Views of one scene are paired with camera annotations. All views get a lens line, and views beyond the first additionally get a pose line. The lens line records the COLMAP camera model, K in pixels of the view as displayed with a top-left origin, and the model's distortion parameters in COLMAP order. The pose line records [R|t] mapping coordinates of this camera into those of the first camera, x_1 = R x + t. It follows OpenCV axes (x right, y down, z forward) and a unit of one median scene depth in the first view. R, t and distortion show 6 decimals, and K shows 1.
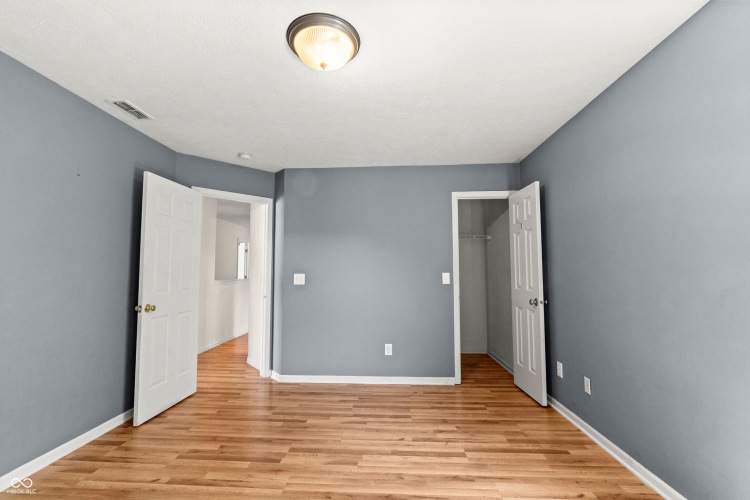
lens RADIAL K [[326.0, 0, 367.1], [0, 326.0, 252.3], [0, 0, 1]] dist [-0.008597, 0.000452]
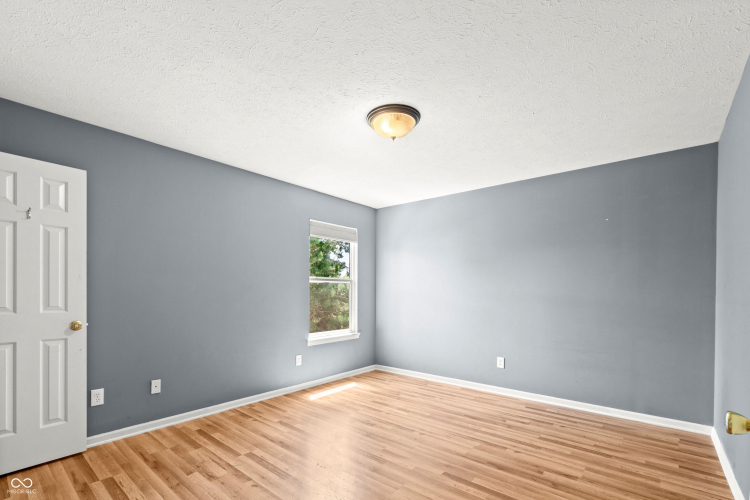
lens RADIAL K [[326.0, 0, 367.1], [0, 326.0, 252.3], [0, 0, 1]] dist [-0.008597, 0.000452]
pose [[-0.800099, 0.073876, 0.595301, -0.672717], [-0.040111, 0.983578, -0.175970, 0.115788], [-0.598525, -0.164671, -0.783997, 1.584836]]
